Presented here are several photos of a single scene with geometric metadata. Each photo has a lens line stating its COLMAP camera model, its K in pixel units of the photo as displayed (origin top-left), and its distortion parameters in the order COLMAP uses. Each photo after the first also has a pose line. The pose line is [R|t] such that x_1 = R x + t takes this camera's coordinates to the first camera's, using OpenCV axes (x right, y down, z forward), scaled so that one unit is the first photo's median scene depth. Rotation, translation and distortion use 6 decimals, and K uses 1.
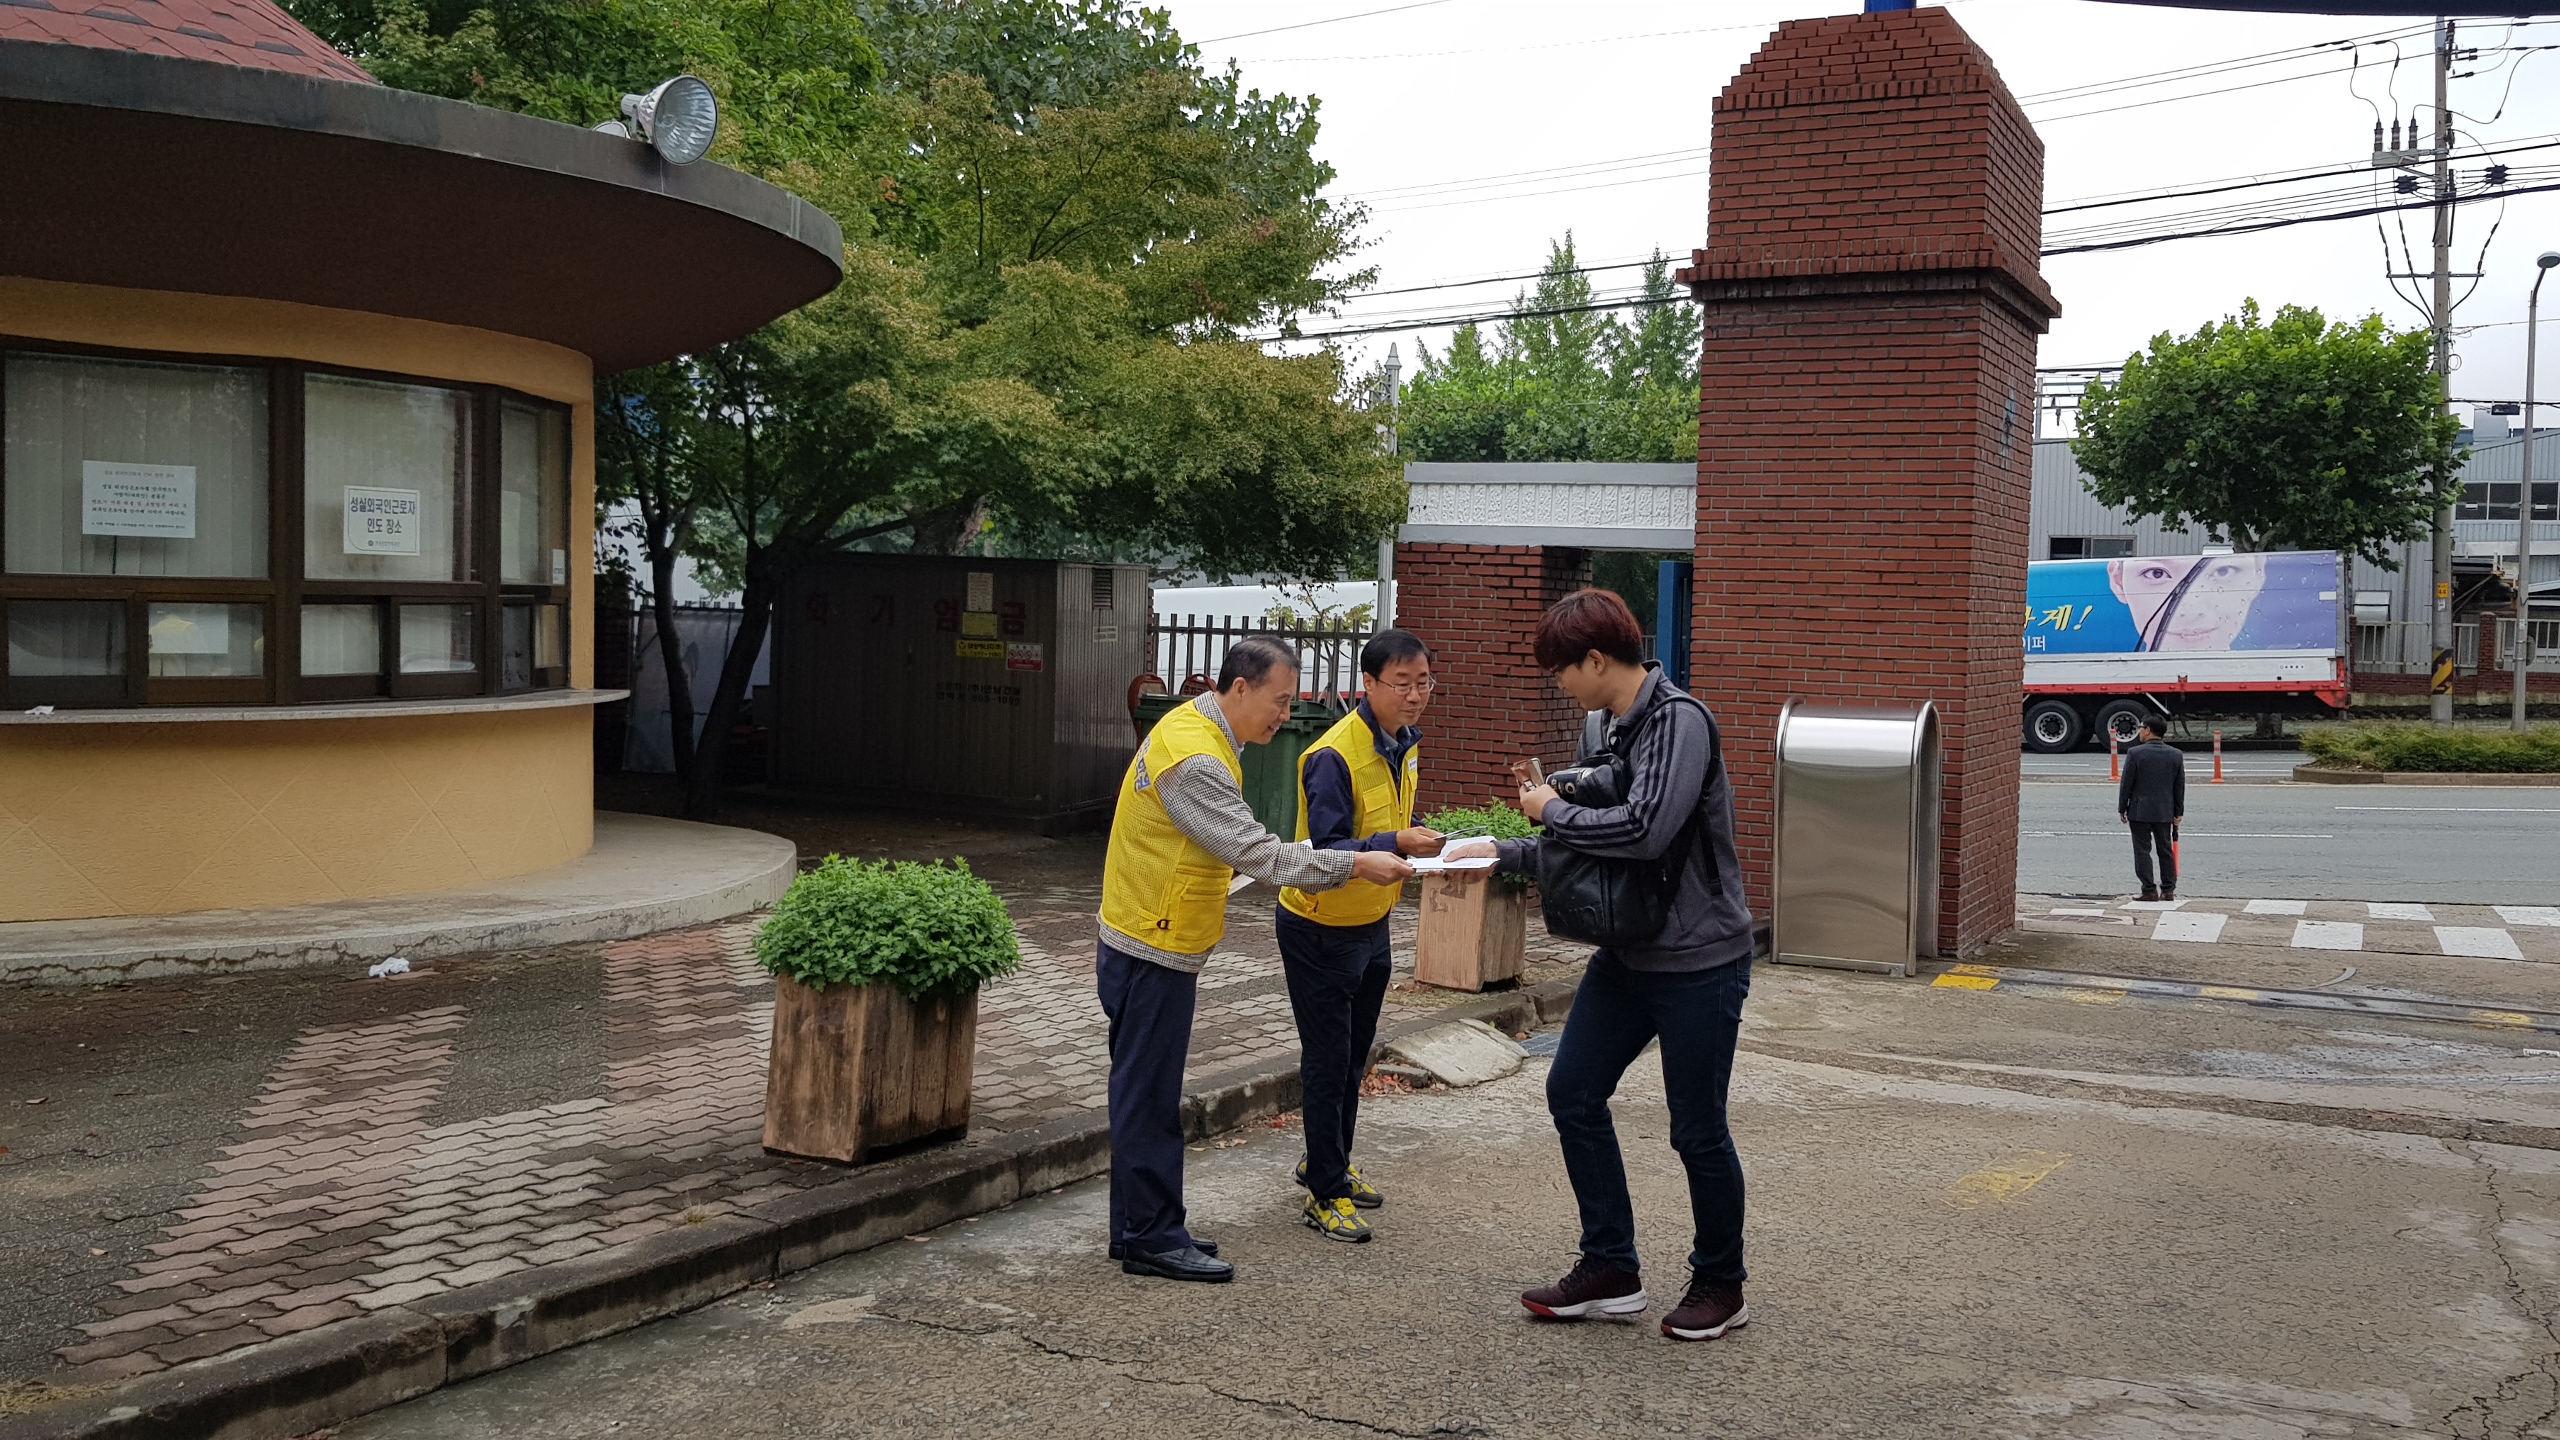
lens RADIAL K [[2018.2, 0, 1280.0], [0, 2018.2, 720.0], [0, 0, 1]] dist [0.094946, -0.165041]
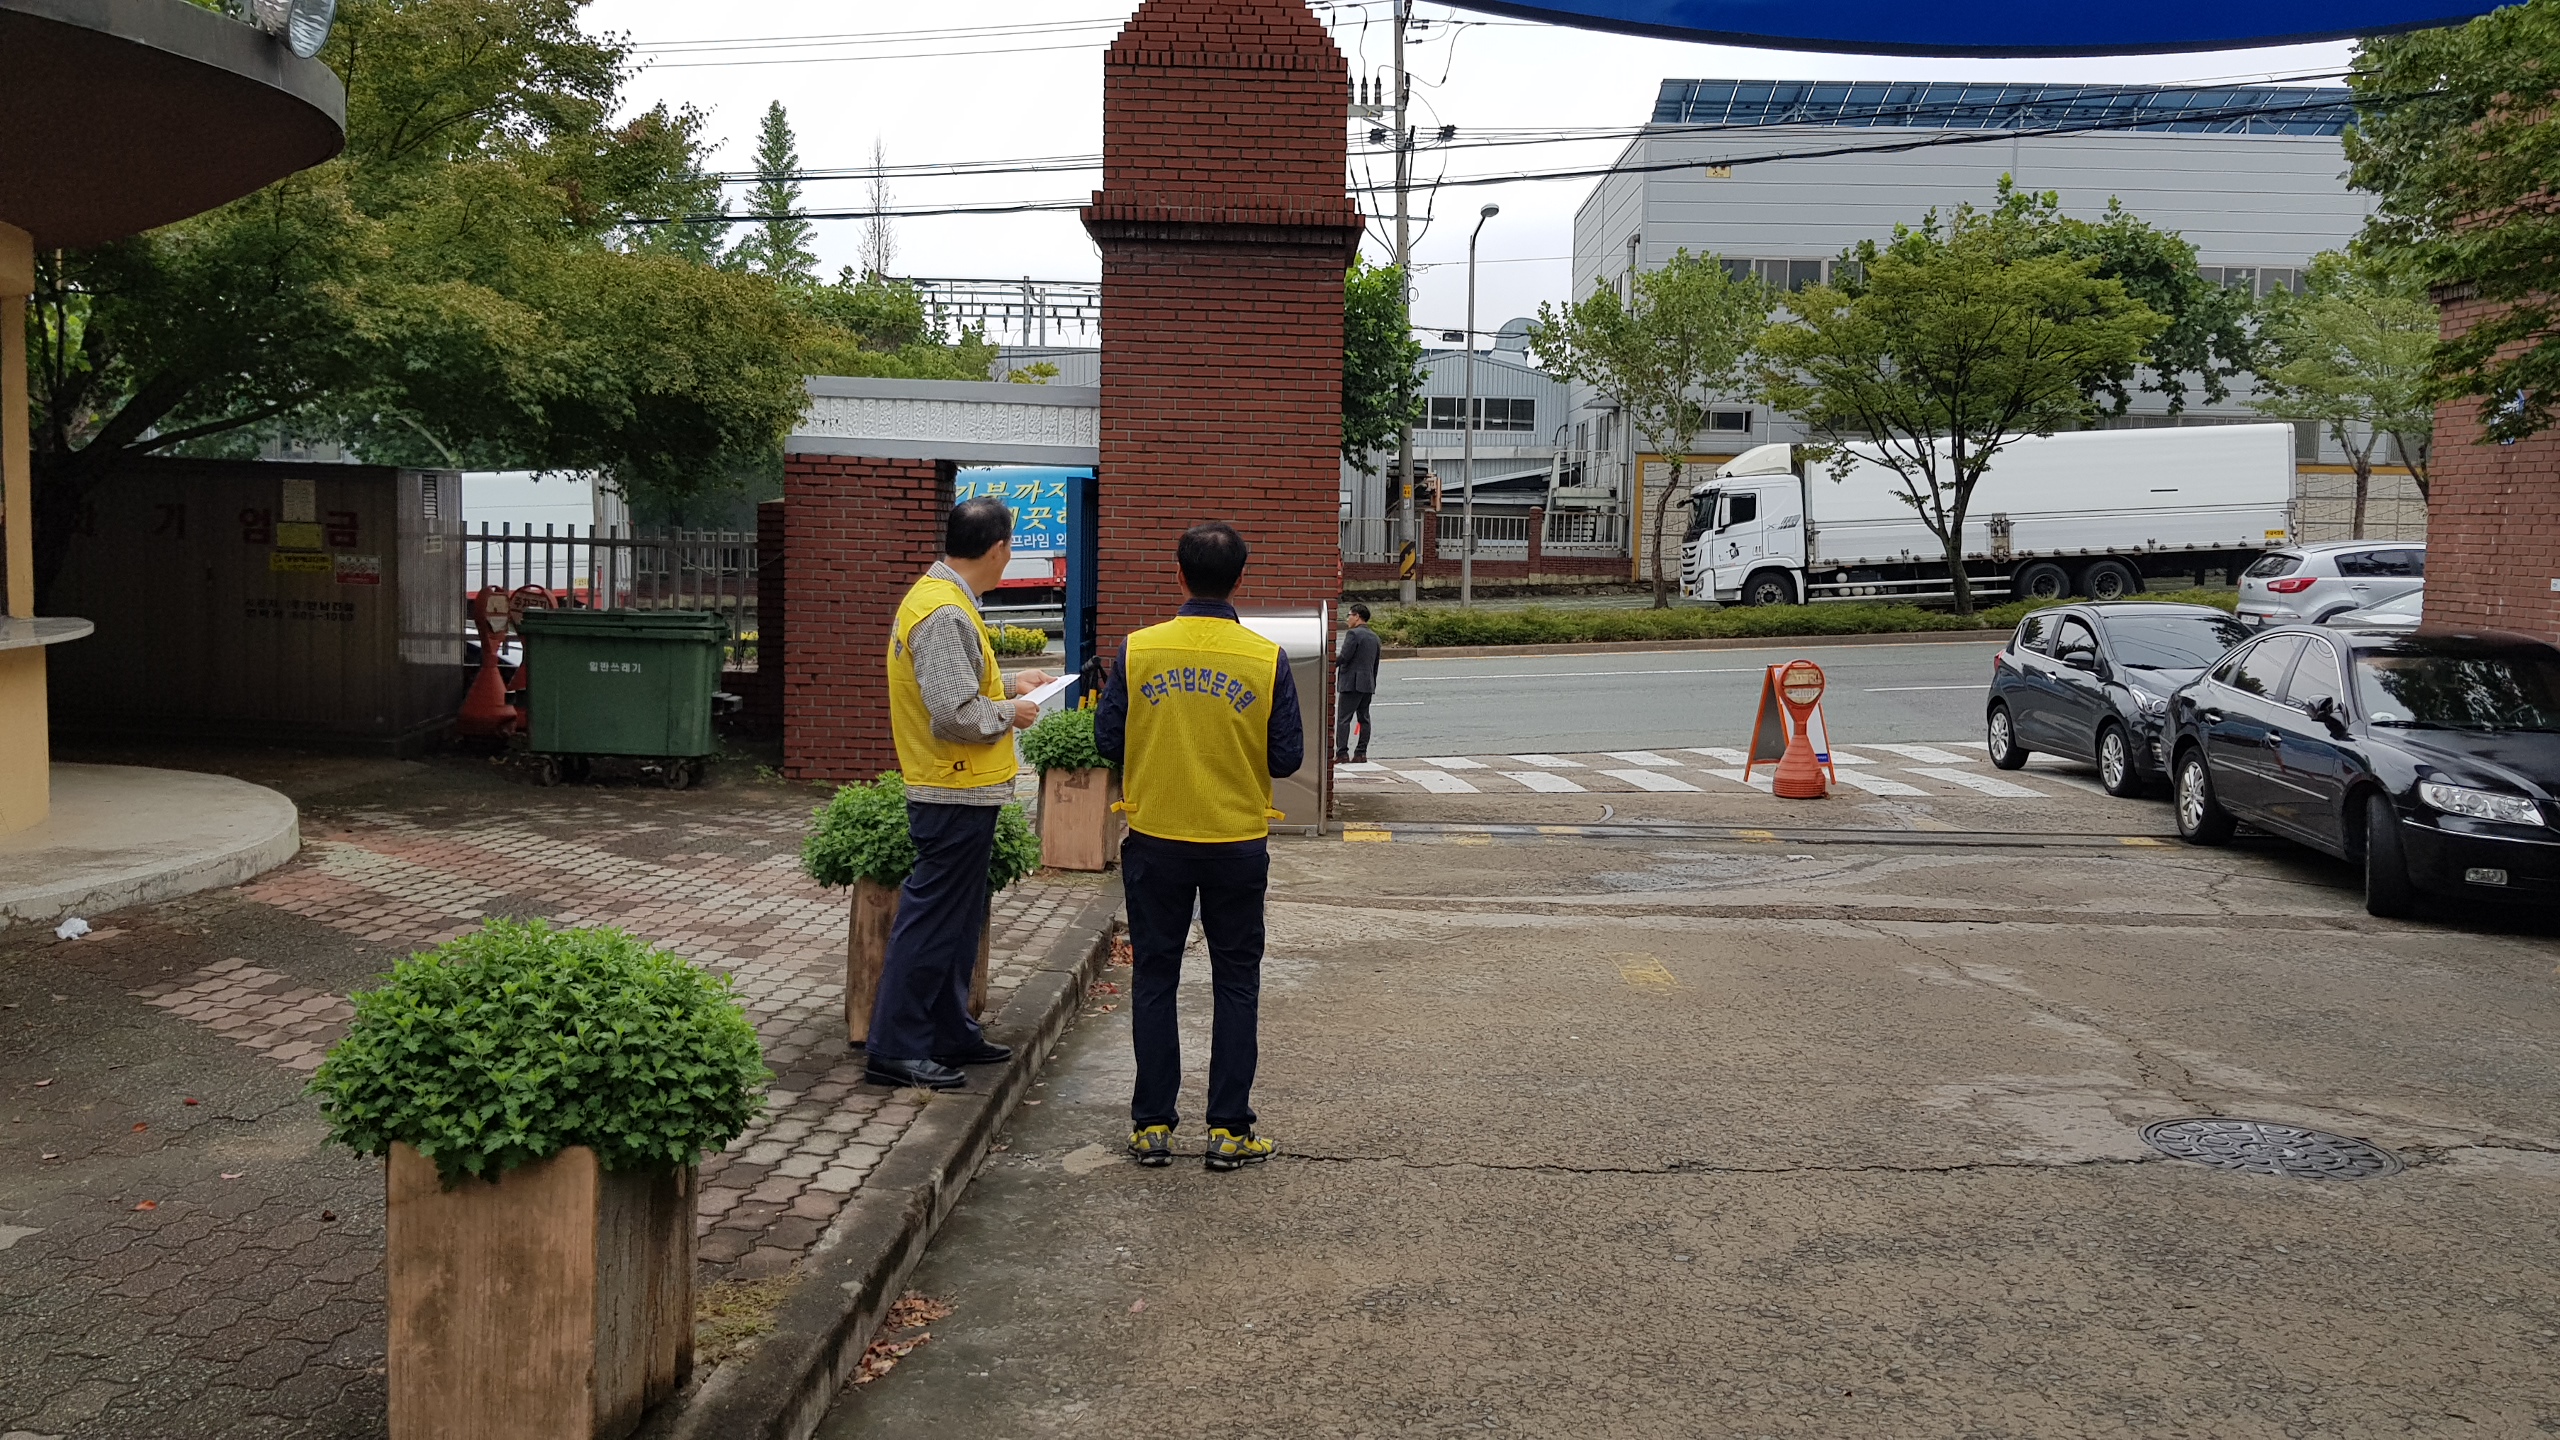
lens RADIAL K [[1946.6, 0, 1280.0], [0, 1946.6, 720.0], [0, 0, 1]] dist [0.069059, -0.120930]
pose [[0.912393, -0.045356, 0.406796, -0.151819], [0.024003, 0.998060, 0.057446, -0.005338], [-0.408612, -0.042649, 0.911711, -0.012521]]
